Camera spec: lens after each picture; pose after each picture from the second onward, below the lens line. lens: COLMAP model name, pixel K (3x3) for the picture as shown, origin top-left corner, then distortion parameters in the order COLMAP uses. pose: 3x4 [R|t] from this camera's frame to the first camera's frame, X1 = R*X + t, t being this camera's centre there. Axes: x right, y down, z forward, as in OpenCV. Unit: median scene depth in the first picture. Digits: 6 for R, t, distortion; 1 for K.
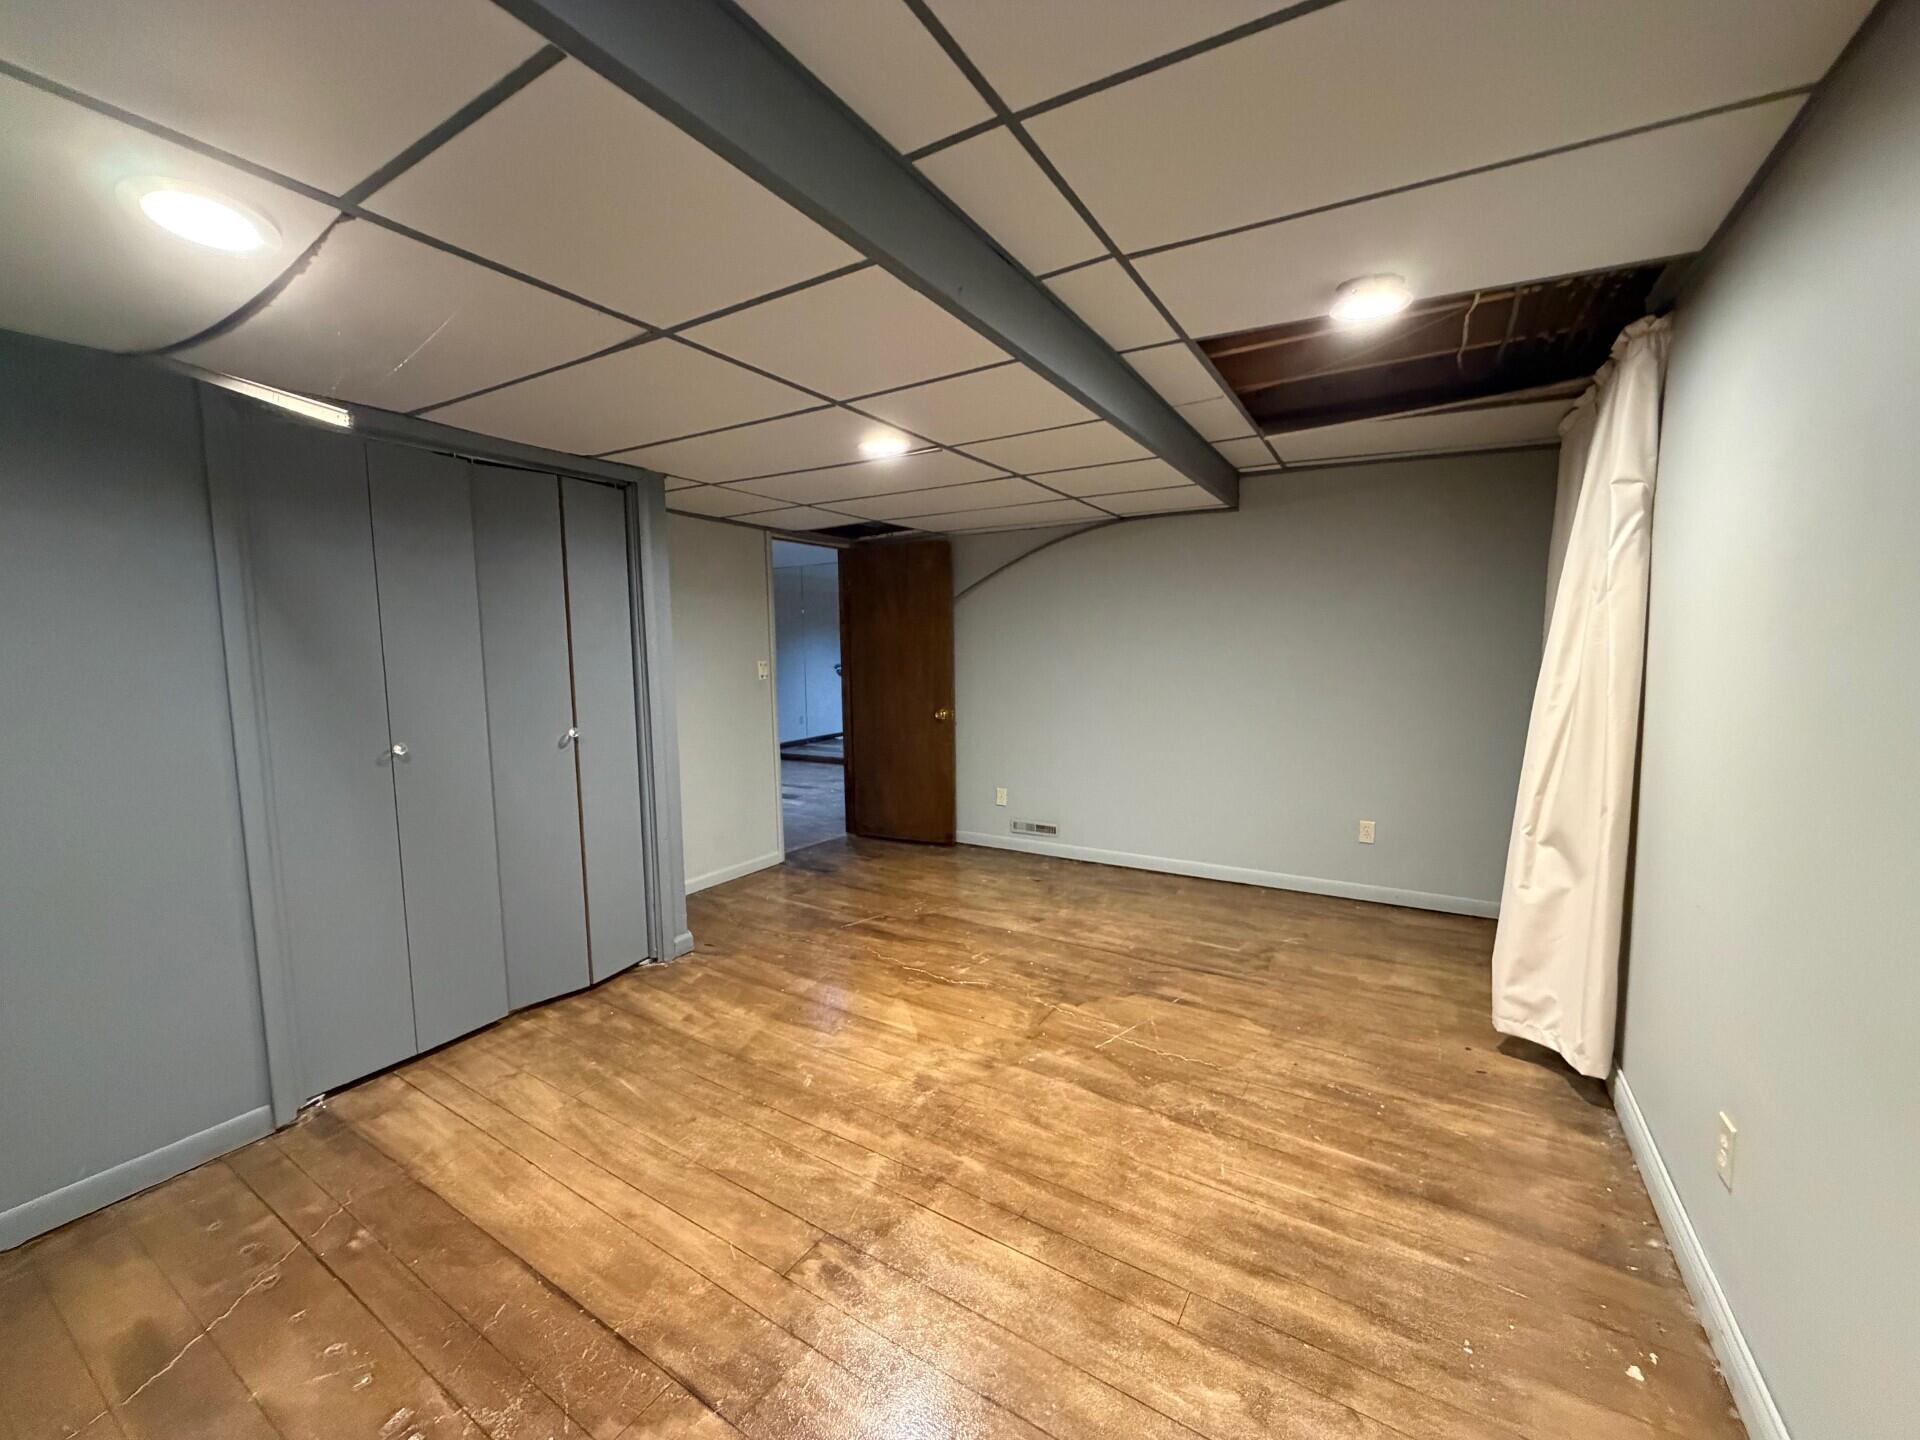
lens RADIAL K [[758.0, 0, 953.1], [0, 758.0, 717.0], [0, 0, 1]] dist [0.003652, 0.000506]
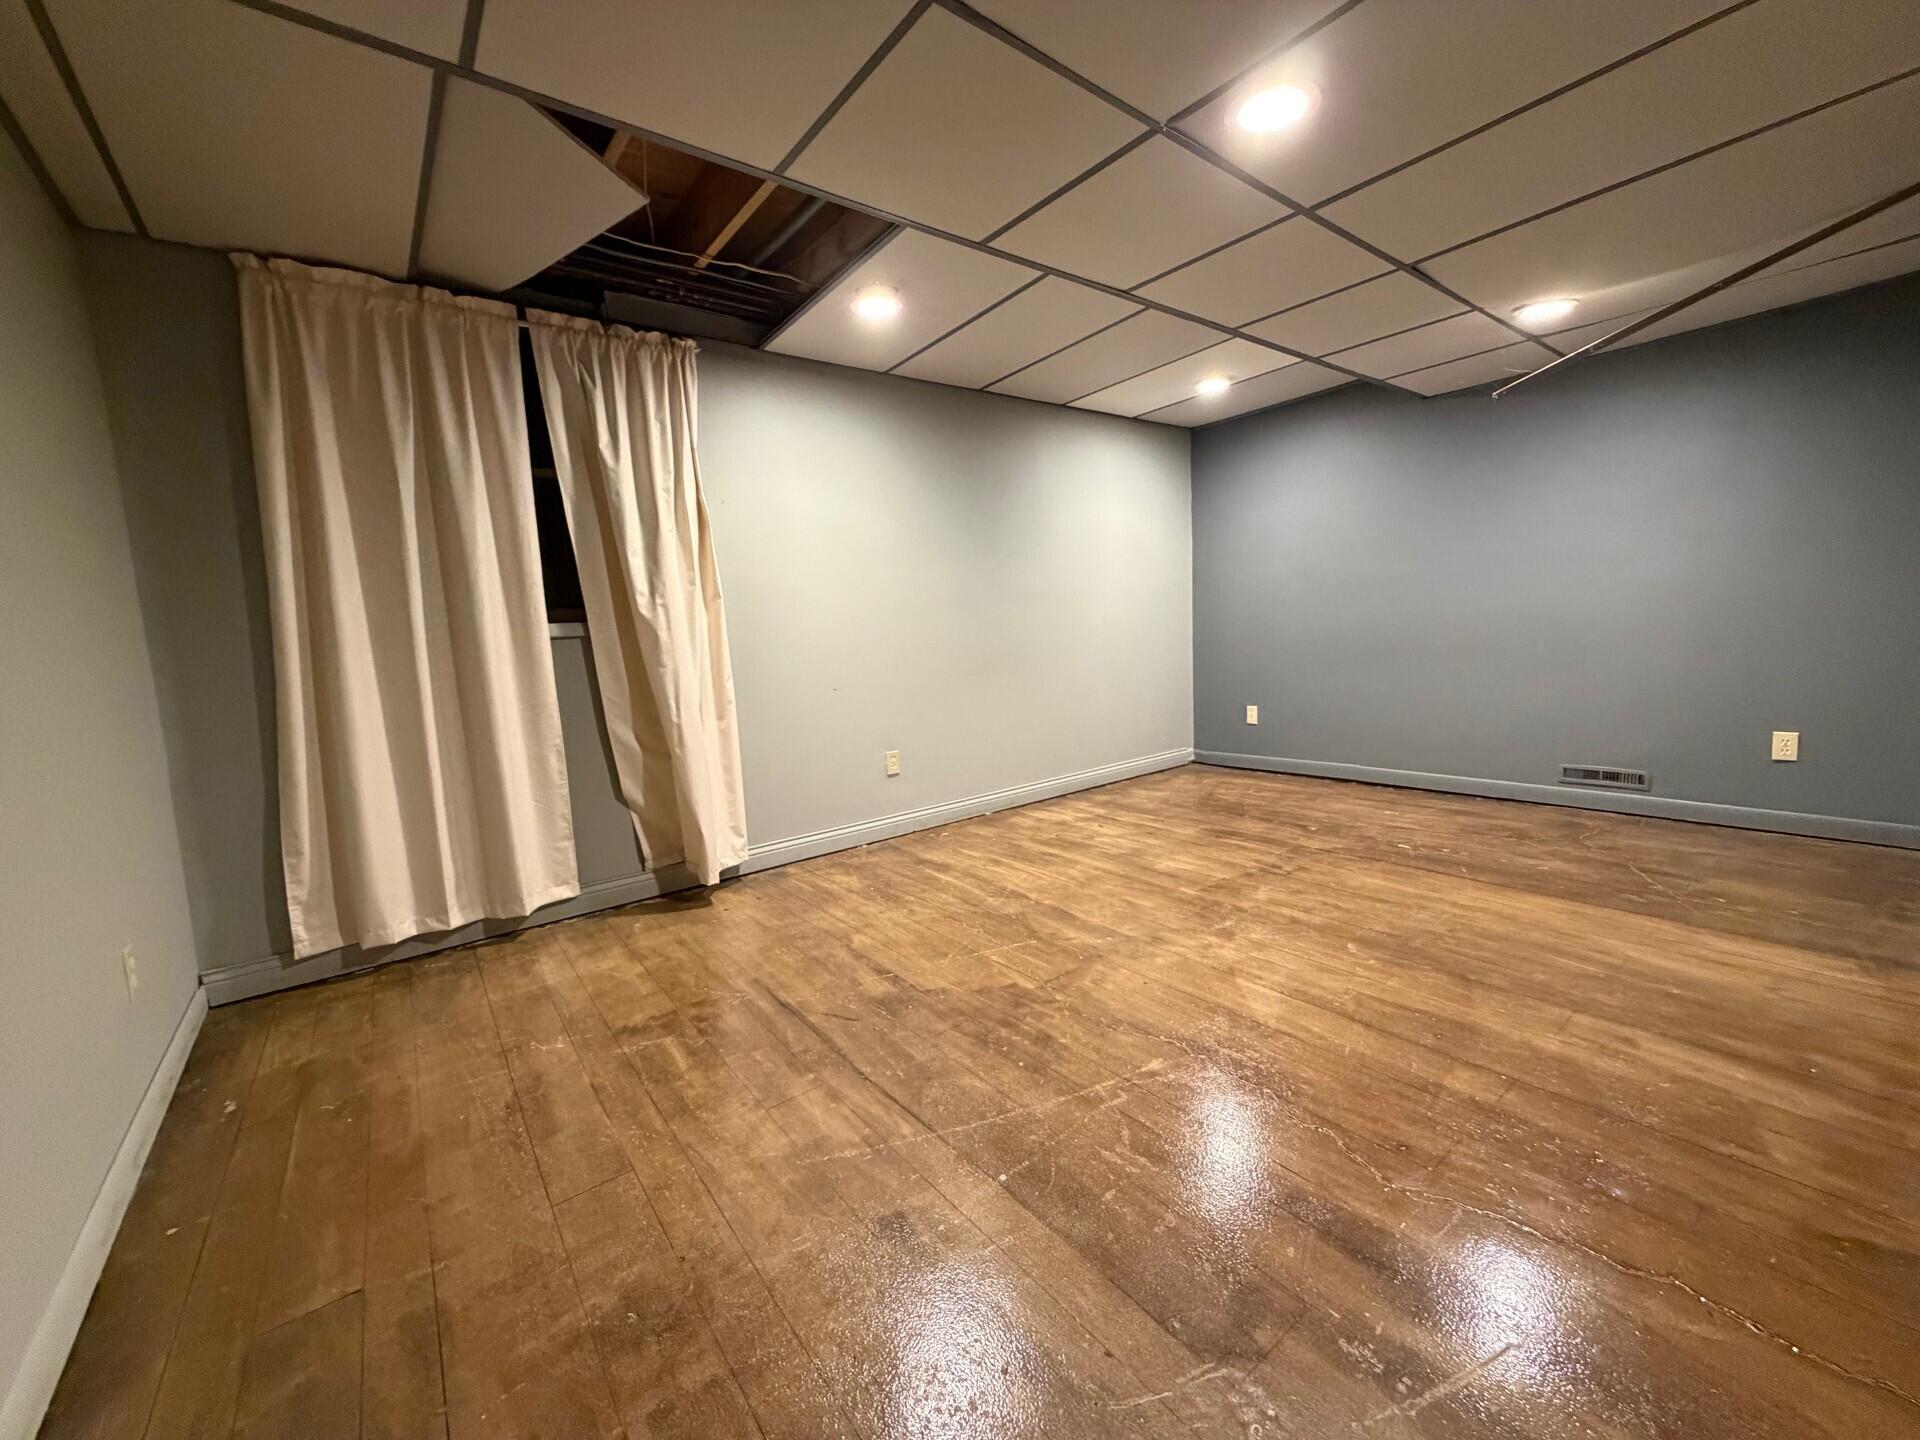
lens RADIAL K [[758.0, 0, 964.2], [0, 758.0, 716.7], [0, 0, 1]] dist [0.003652, 0.000506]
pose [[-0.935016, 0.020240, 0.354028, -0.078280], [0.096606, 0.975146, 0.199395, -0.046707], [-0.341193, 0.220639, -0.913732, 1.999960]]
